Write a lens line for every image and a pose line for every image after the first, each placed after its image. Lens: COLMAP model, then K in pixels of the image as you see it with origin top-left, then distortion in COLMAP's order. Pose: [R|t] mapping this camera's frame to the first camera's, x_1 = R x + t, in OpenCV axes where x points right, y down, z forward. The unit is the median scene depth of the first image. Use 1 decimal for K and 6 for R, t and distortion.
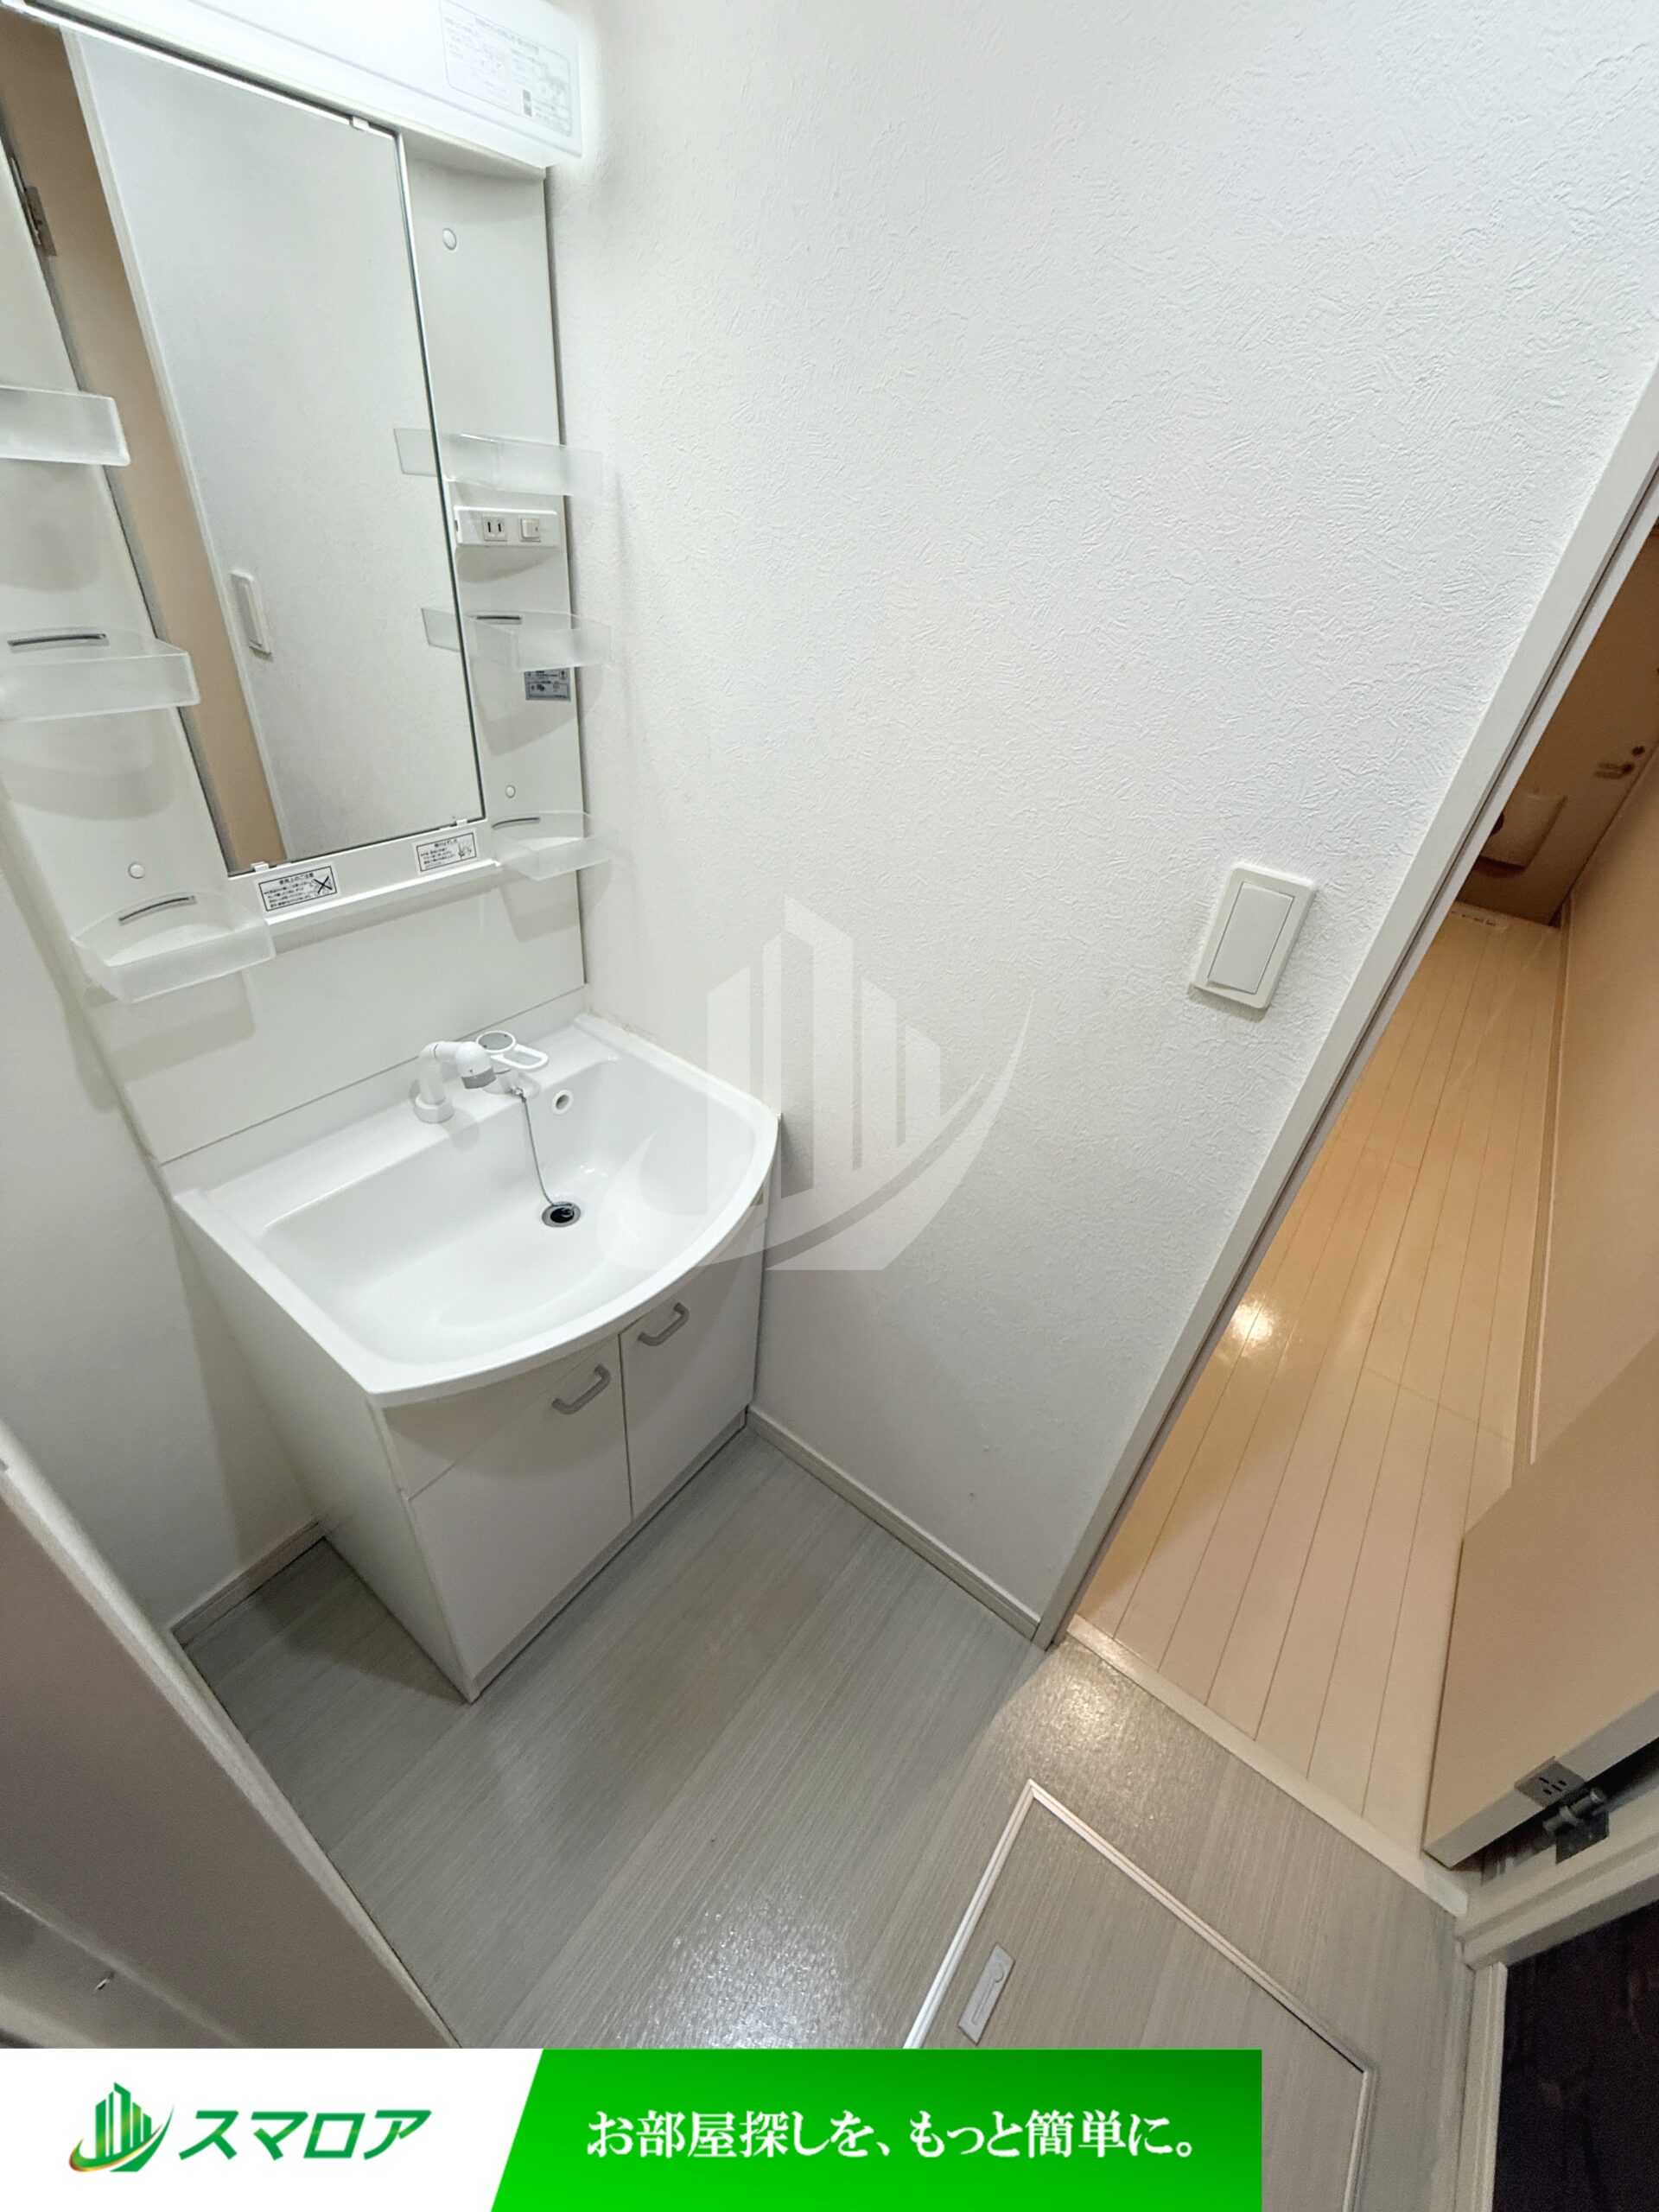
lens RADIAL K [[881.2, 0, 827.2], [0, 881.2, 1106.4], [0, 0, 1]] dist [0.000548, 0.000242]
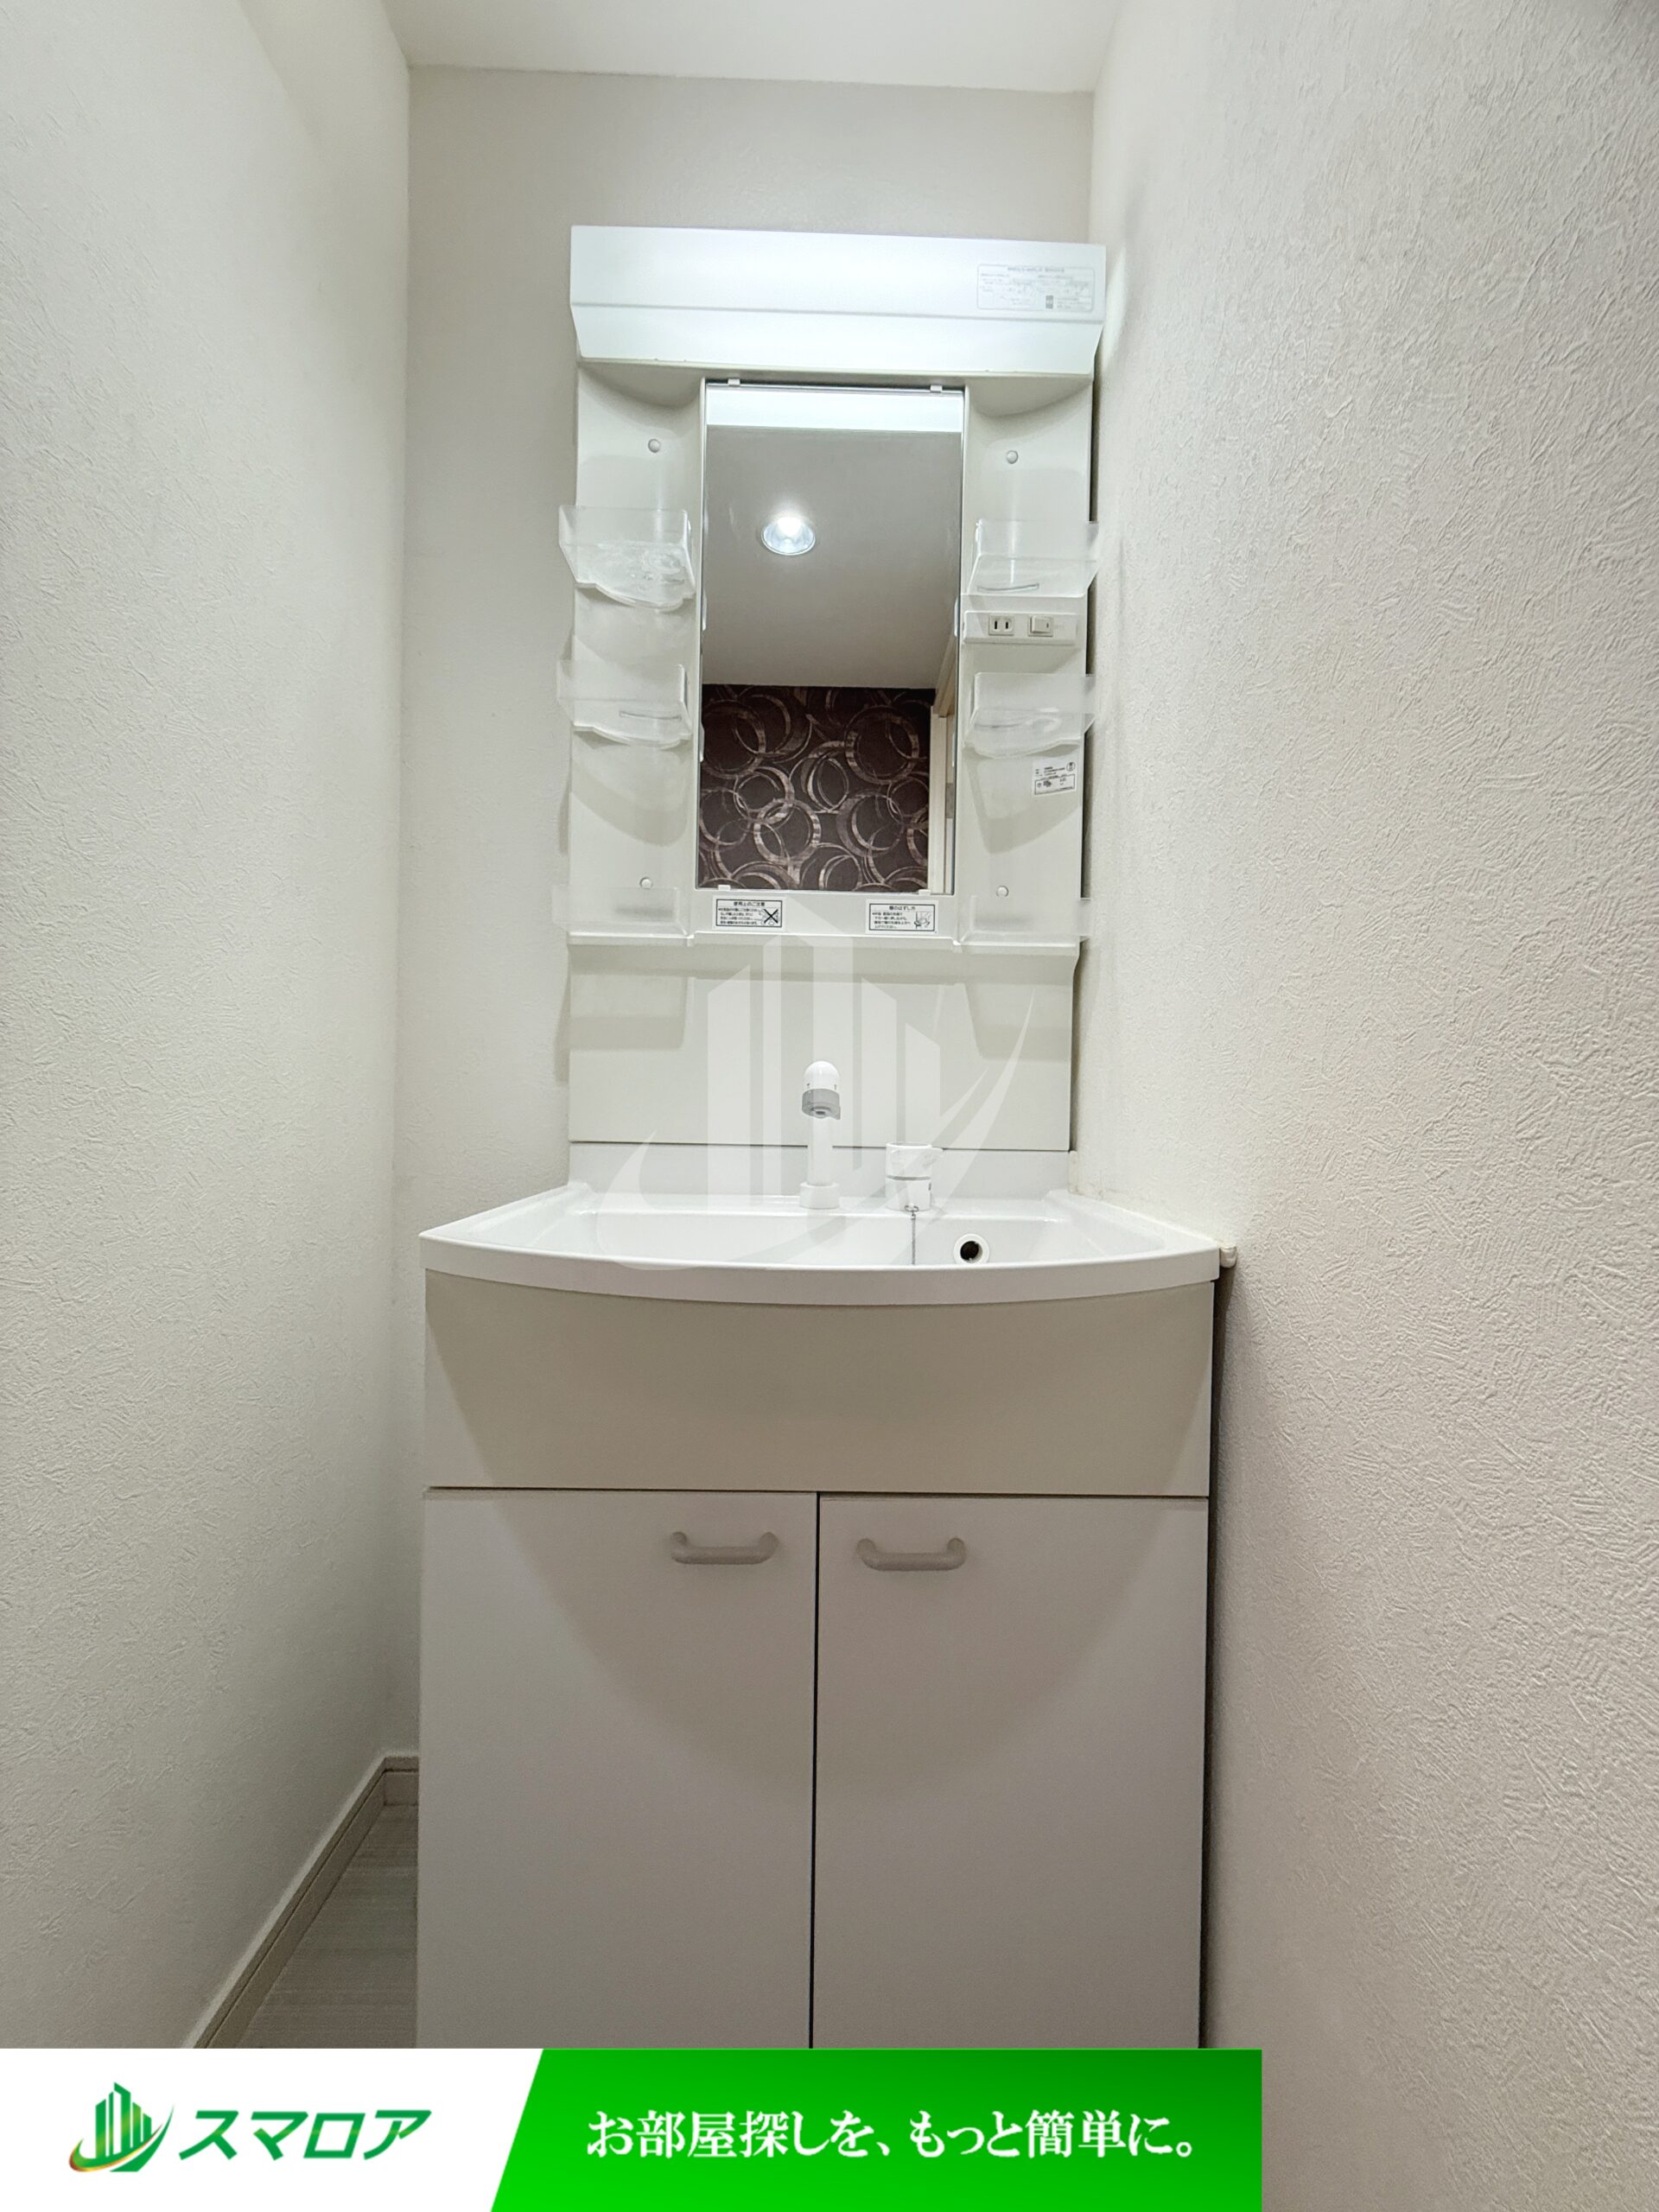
lens RADIAL K [[881.2, 0, 837.9], [0, 881.2, 1105.5], [0, 0, 1]] dist [0.000548, 0.000242]
pose [[0.611977, -0.076790, -0.787139, 0.294353], [-0.432999, 0.800325, -0.414720, 0.336776], [0.661813, 0.594629, 0.456530, 0.710052]]
